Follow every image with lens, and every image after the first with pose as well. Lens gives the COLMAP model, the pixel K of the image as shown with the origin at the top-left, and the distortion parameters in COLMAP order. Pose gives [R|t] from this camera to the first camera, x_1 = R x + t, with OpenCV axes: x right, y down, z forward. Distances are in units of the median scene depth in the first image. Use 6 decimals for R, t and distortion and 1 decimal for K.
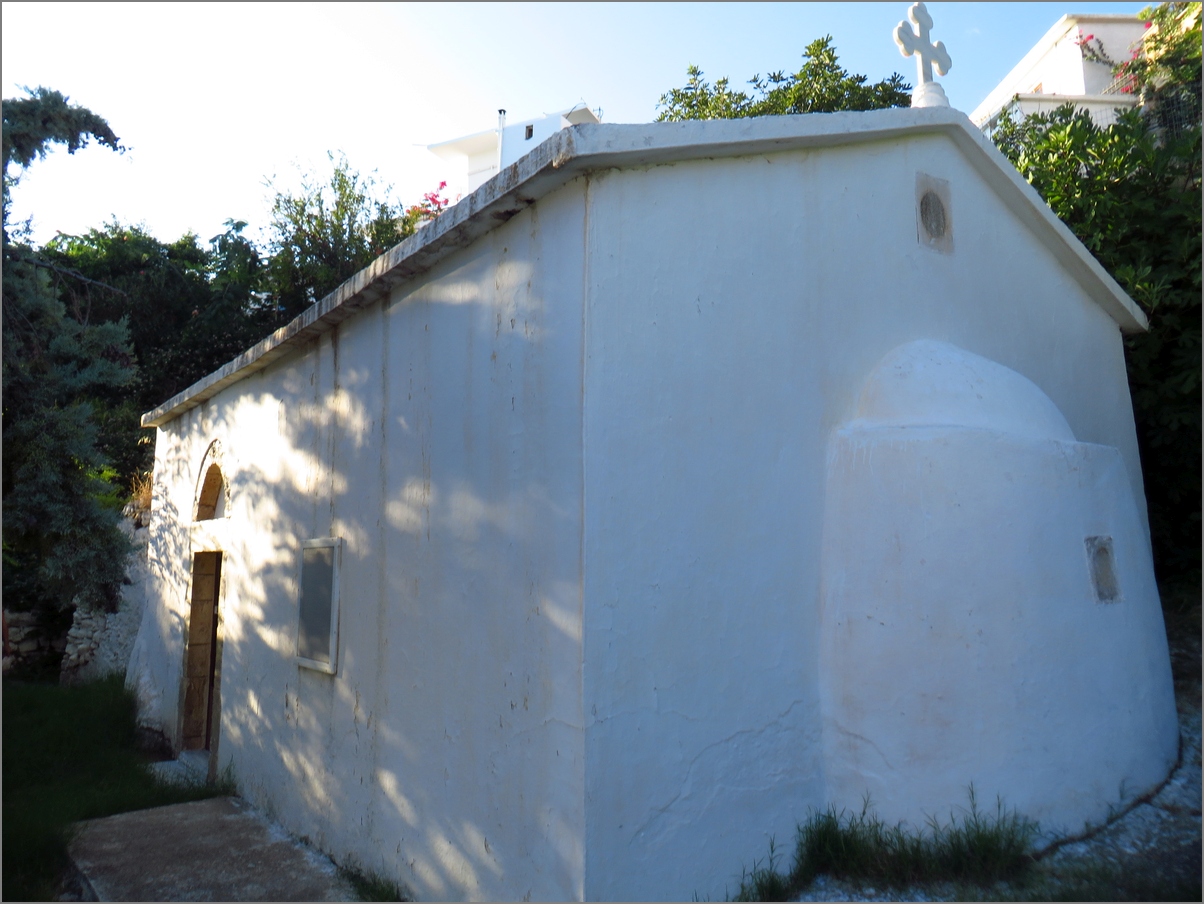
lens RADIAL K [[899.3, 0, 606.1], [0, 899.3, 452.4], [0, 0, 1]] dist [-0.000313, -0.000530]
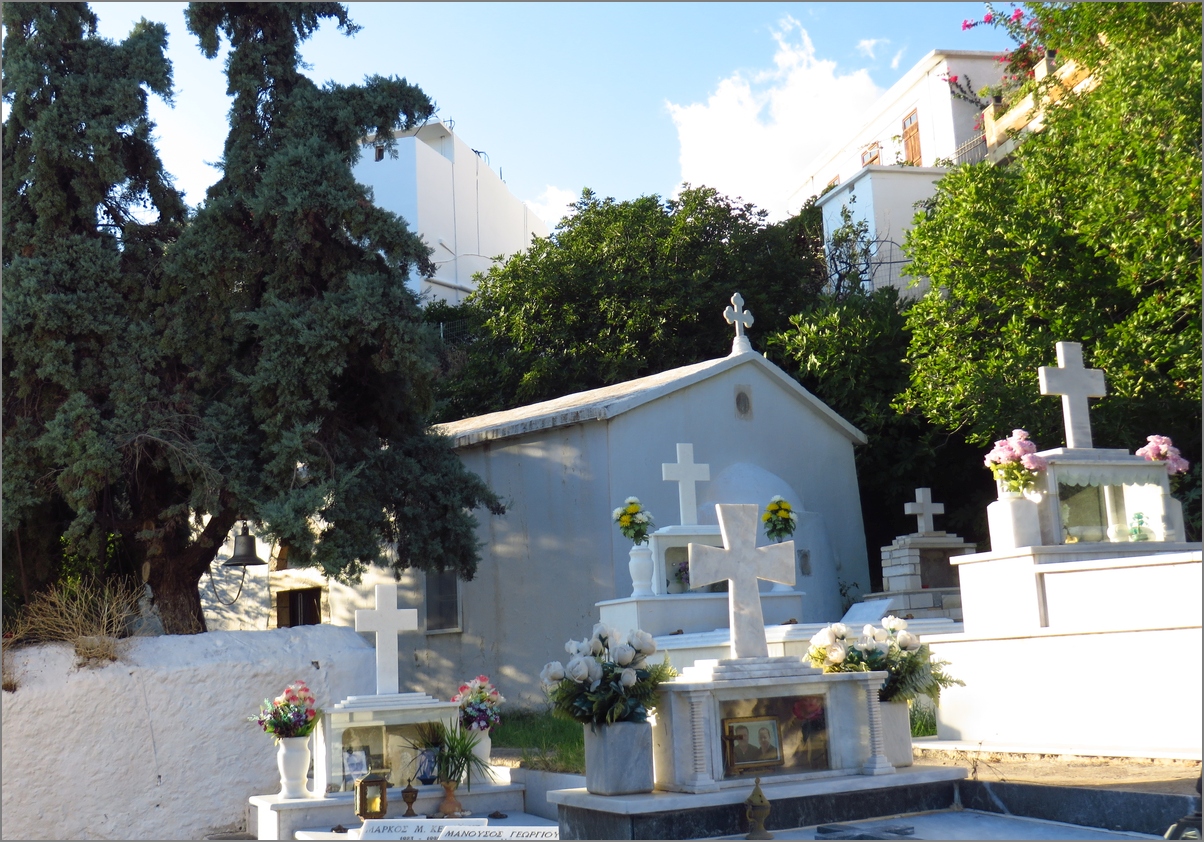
lens RADIAL K [[1512.4, 0, 600.9], [0, 1512.4, 421.0], [0, 0, 1]] dist [0.006060, 0.000000]
pose [[0.987272, -0.020067, 0.157772, -0.432701], [0.027074, 0.998734, -0.042390, -0.061276], [-0.156721, 0.046122, 0.986565, -2.005714]]
